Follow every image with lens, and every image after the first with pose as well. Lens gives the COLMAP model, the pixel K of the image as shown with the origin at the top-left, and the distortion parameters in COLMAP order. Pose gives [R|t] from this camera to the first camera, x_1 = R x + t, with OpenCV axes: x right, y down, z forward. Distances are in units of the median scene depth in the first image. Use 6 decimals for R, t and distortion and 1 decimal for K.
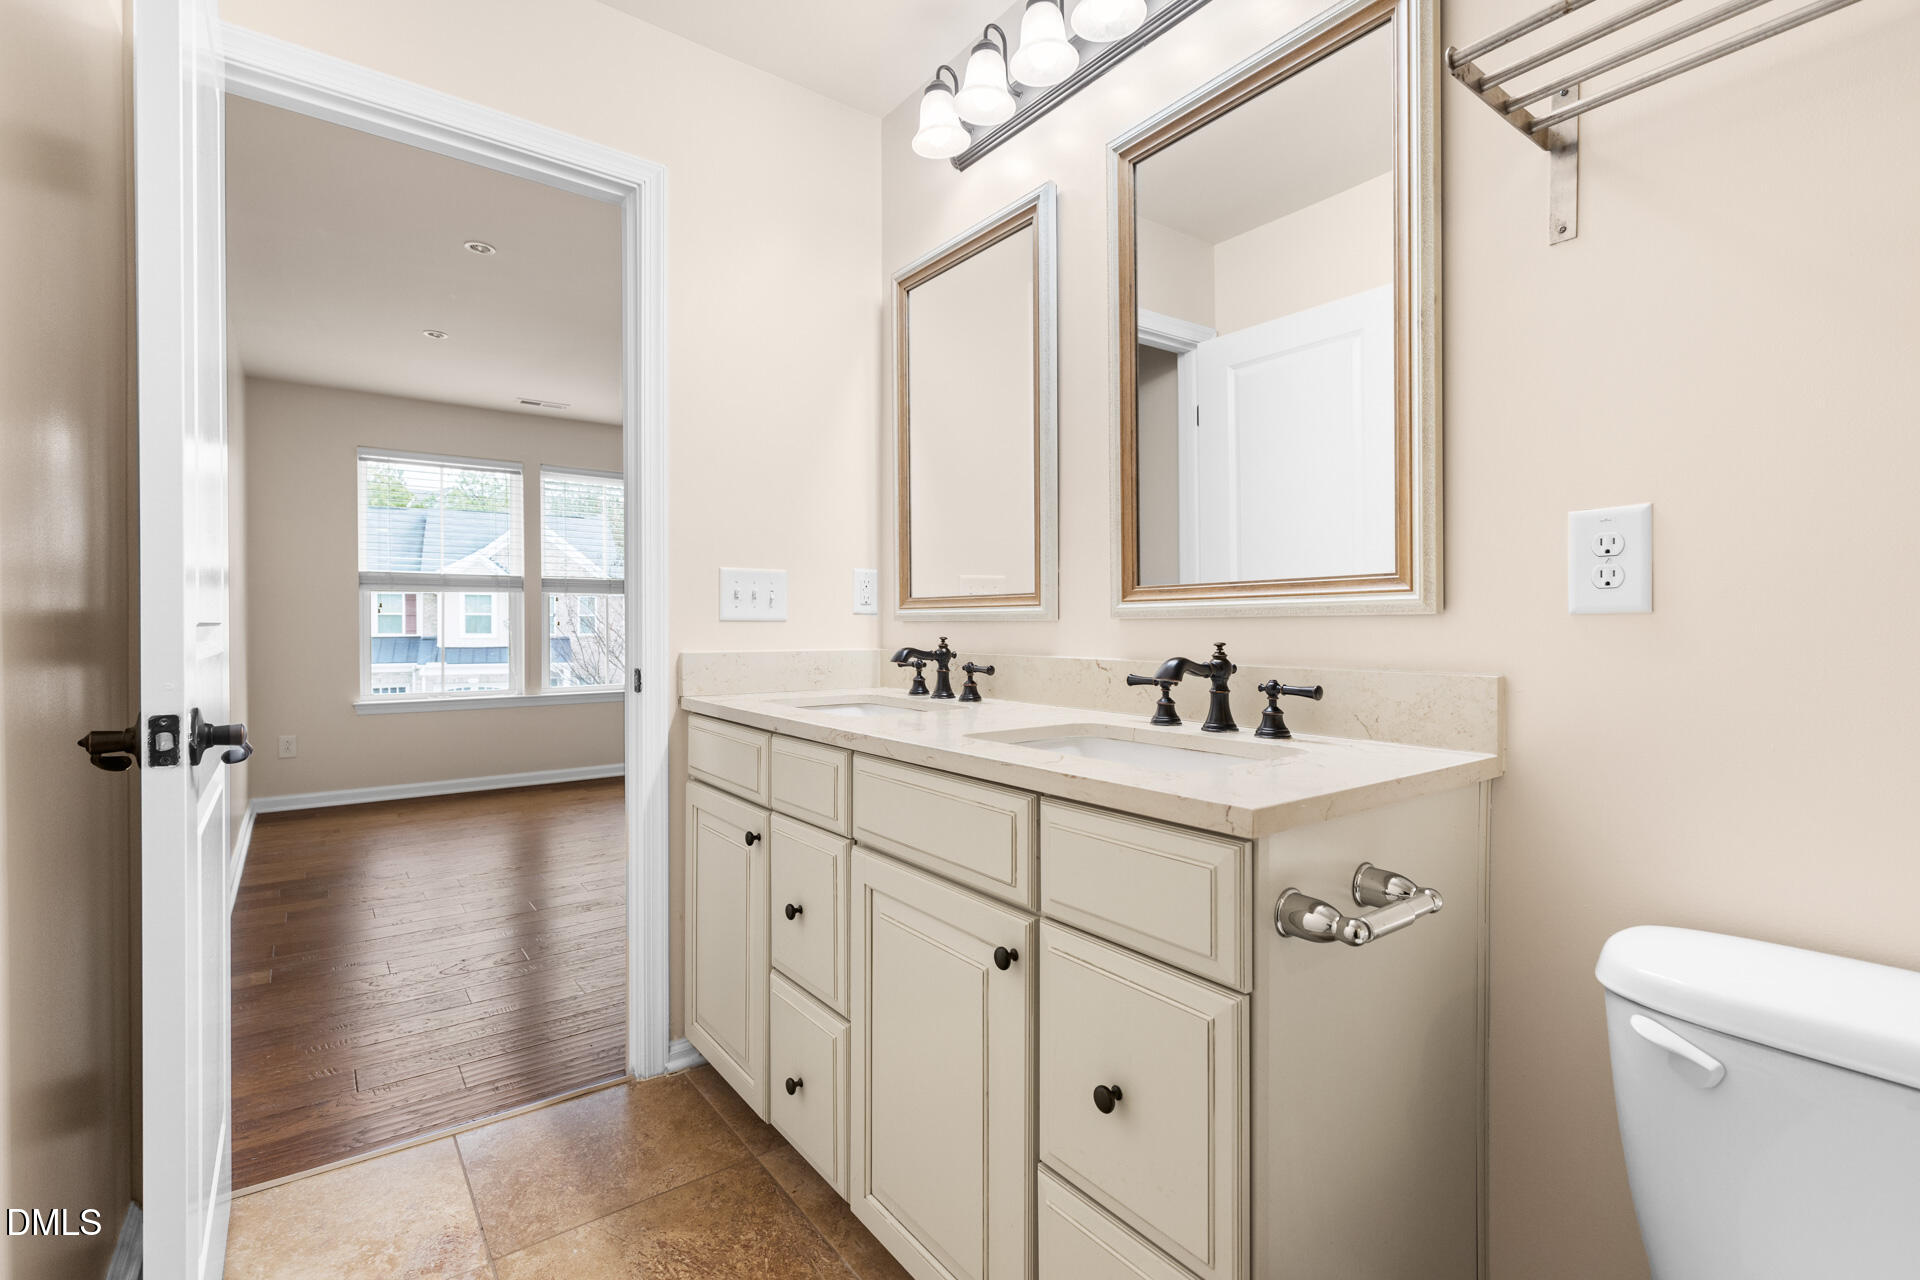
lens RADIAL K [[859.6, 0, 962.3], [0, 859.6, 629.8], [0, 0, 1]] dist [0.007350, -0.000287]
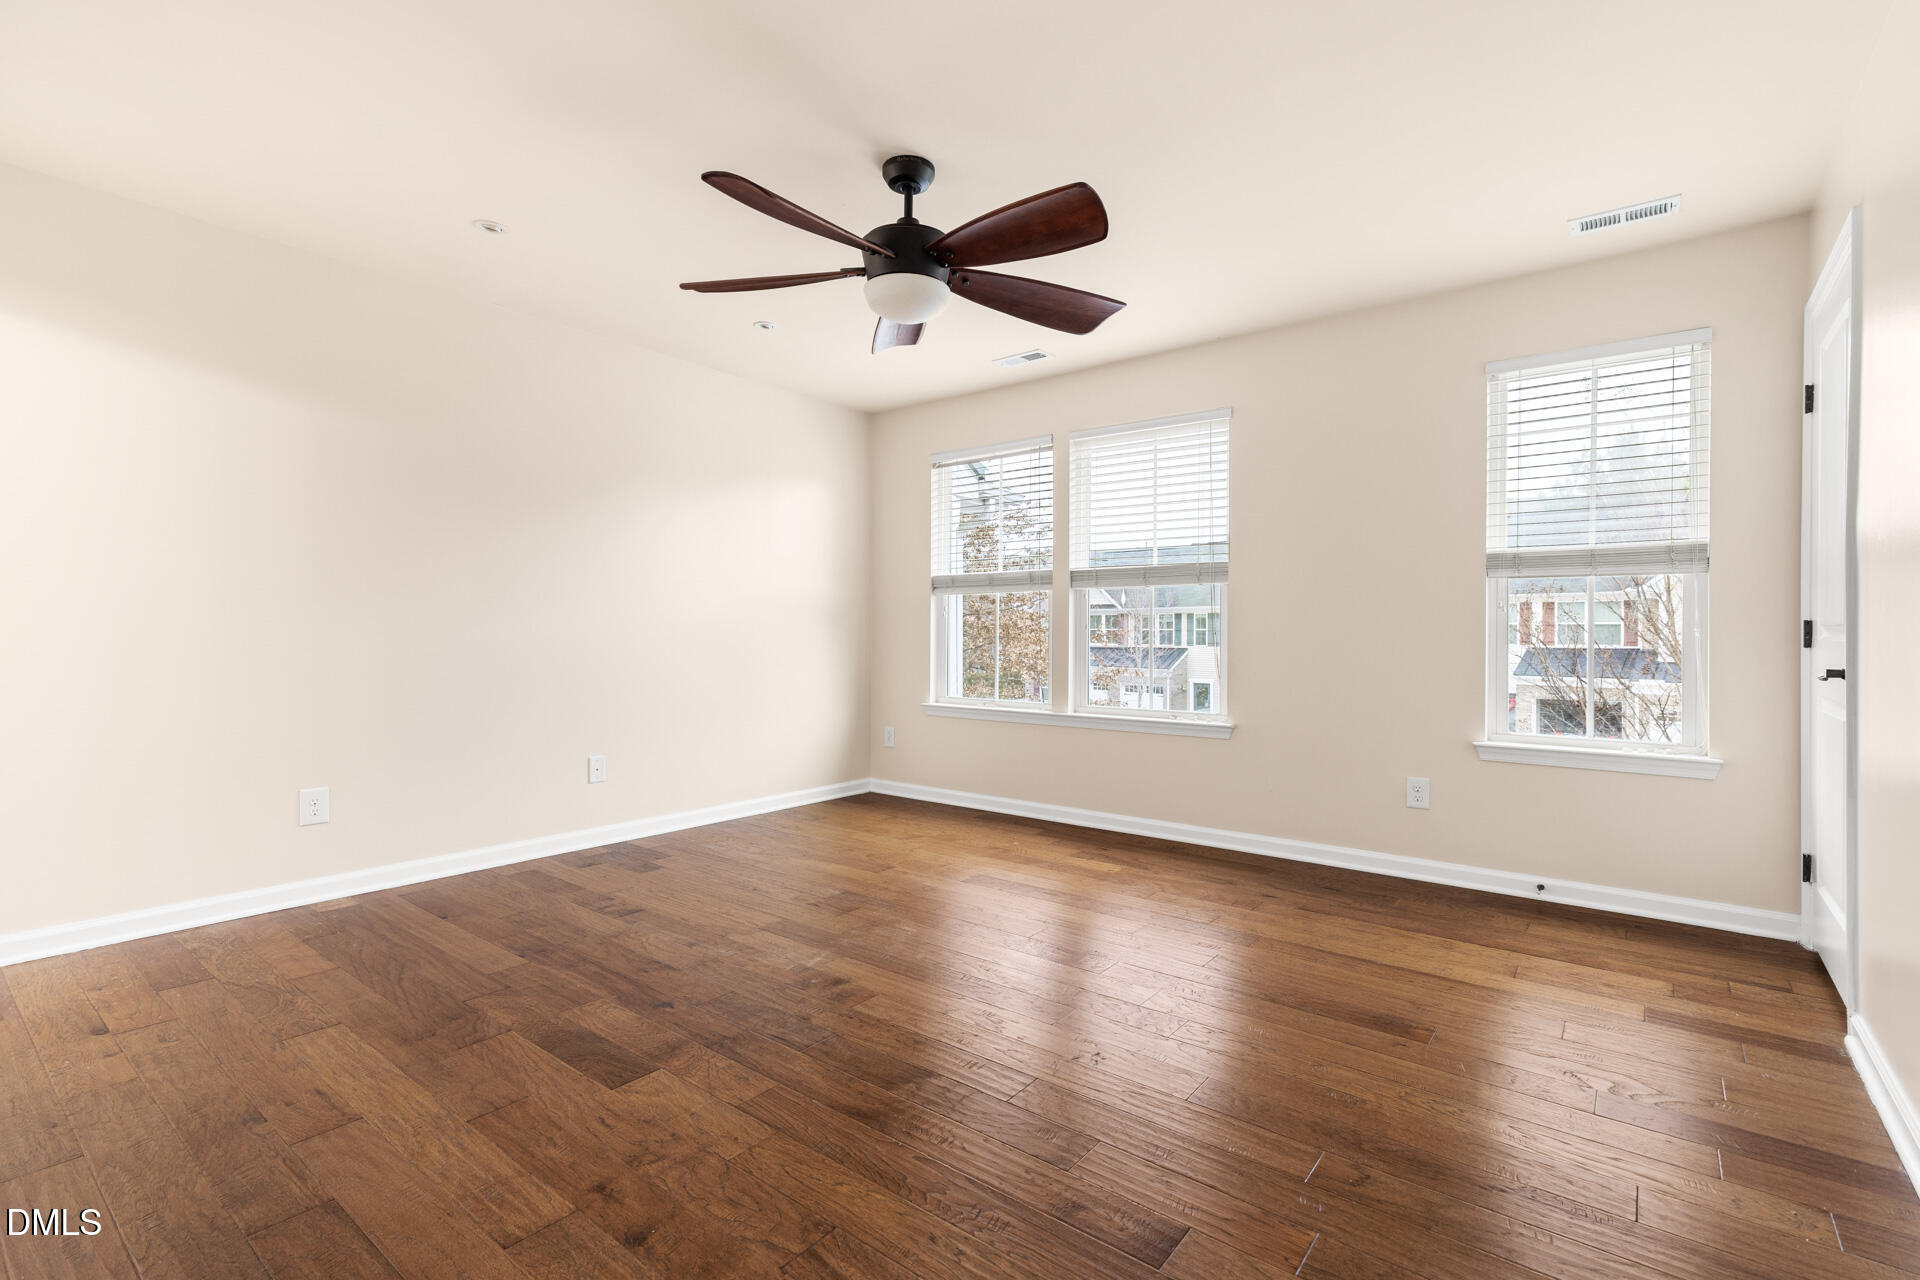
lens RADIAL K [[879.9, 0, 990.3], [0, 879.9, 634.8], [0, 0, 1]] dist [0.005957, 0.000329]
pose [[0.272213, 0.003880, -0.962229, 0.213375], [-0.011170, 0.999937, 0.000872, 0.000245], [0.962172, 0.010511, 0.272239, 0.518201]]
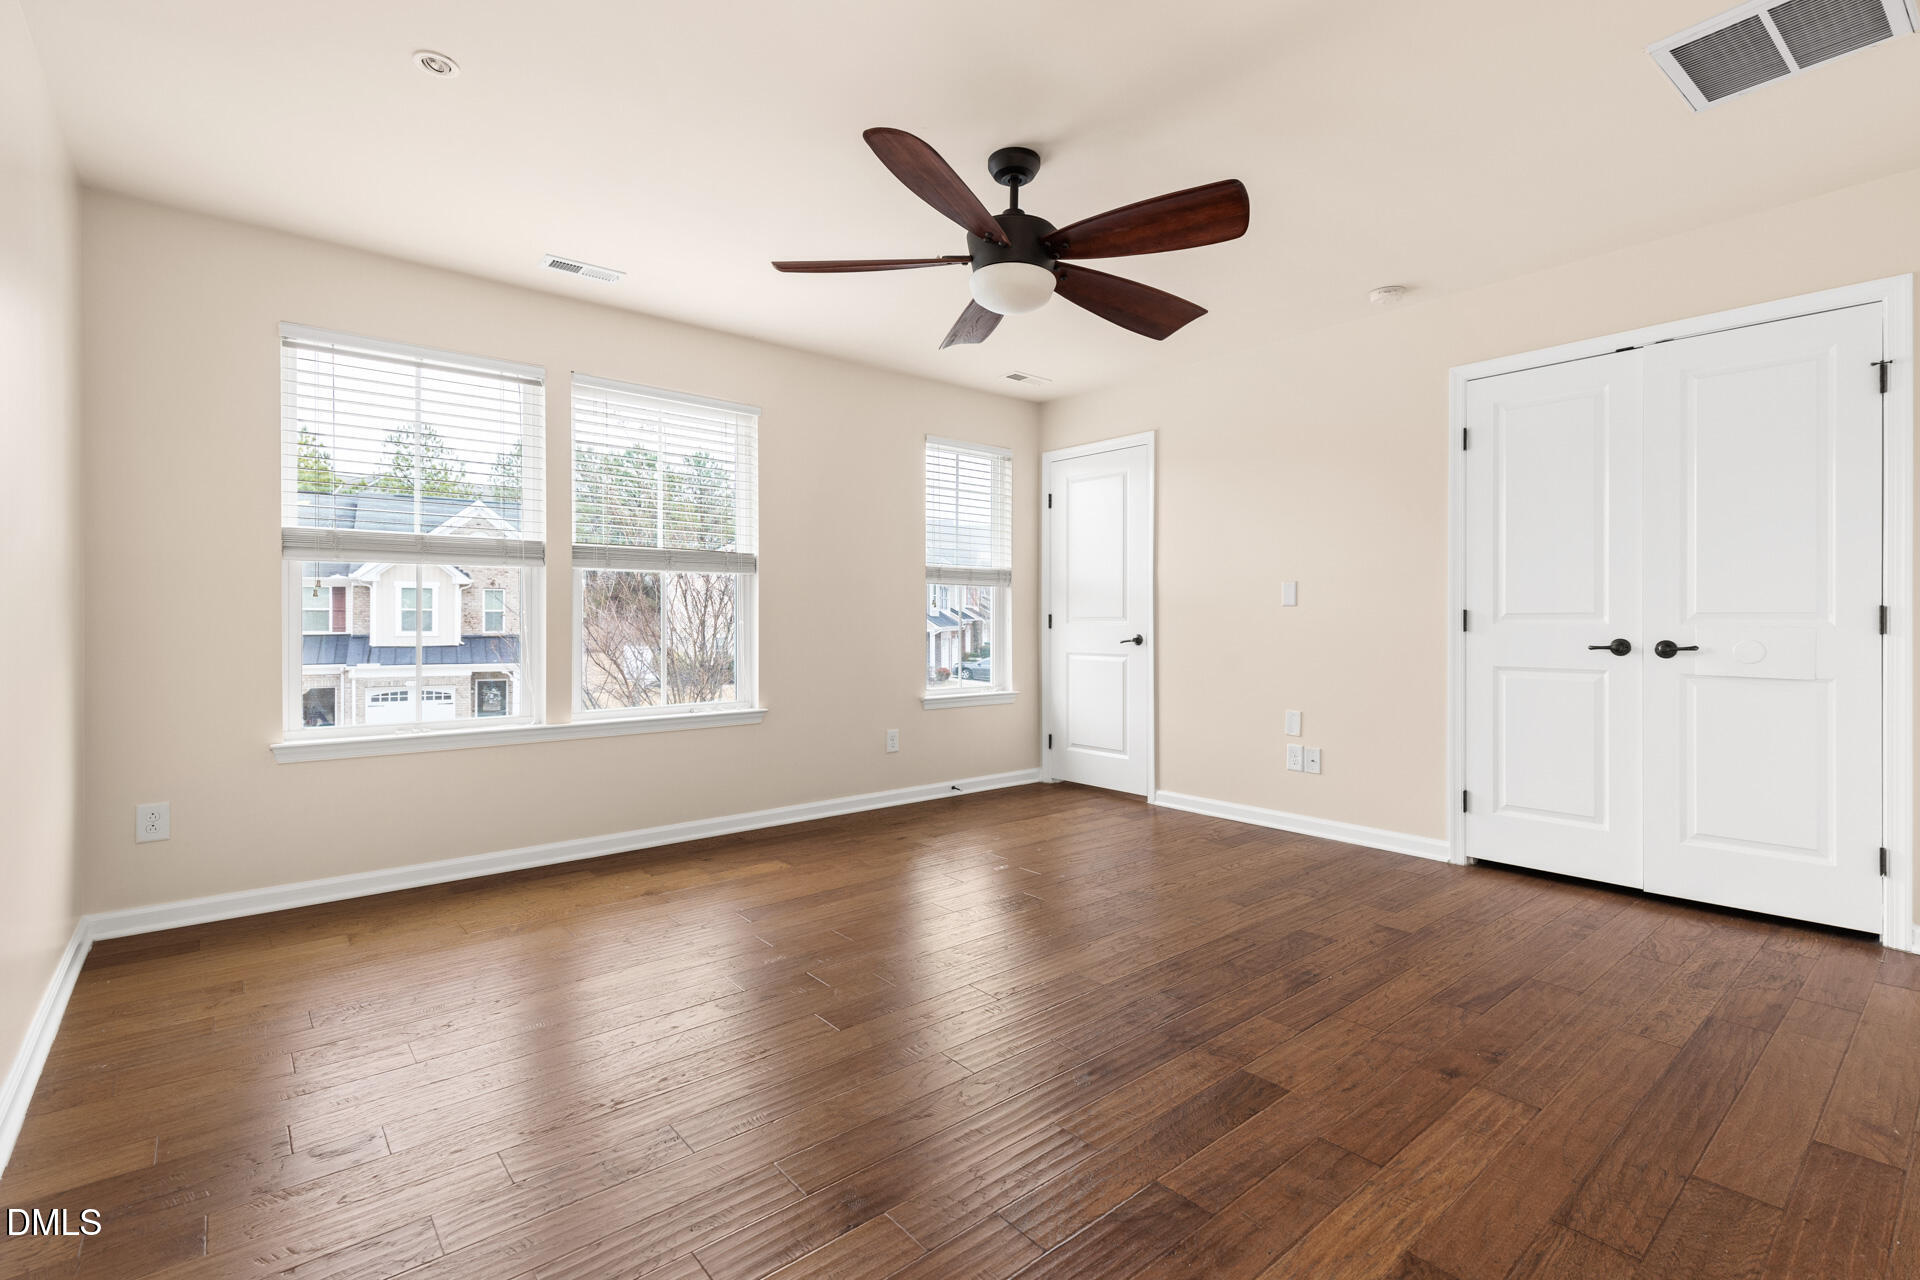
lens RADIAL K [[865.3, 0, 962.8], [0, 865.3, 624.0], [0, 0, 1]] dist [0.004362, 0.000134]
pose [[0.998345, 0.001505, 0.057495, -0.169929], [-0.001233, 0.999988, -0.004760, 0.001921], [-0.057502, 0.004682, 0.998334, 0.241434]]
